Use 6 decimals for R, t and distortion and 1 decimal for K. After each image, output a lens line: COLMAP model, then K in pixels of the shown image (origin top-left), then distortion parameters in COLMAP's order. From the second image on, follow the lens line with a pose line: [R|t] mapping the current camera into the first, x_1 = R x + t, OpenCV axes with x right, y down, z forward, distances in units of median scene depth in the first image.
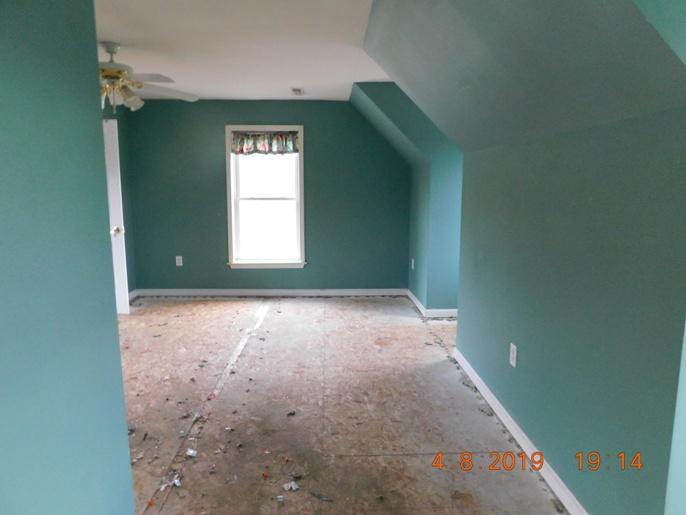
lens RADIAL K [[461.9, 0, 344.0], [0, 461.9, 255.4], [0, 0, 1]] dist [-0.061061, 0.056210]
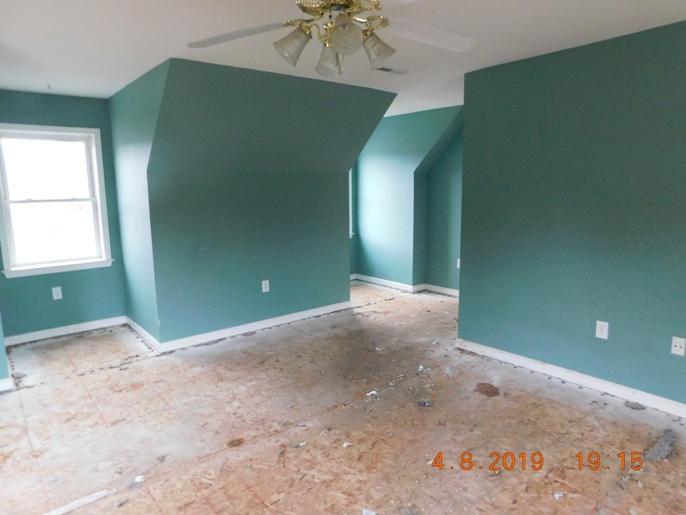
lens RADIAL K [[461.9, 0, 344.0], [0, 461.9, 255.4], [0, 0, 1]] dist [-0.061061, 0.056210]
pose [[-0.628305, -0.107873, 0.770452, -0.801442], [0.130395, 0.961728, 0.240991, -0.199114], [-0.766962, 0.251879, -0.590192, 1.162865]]
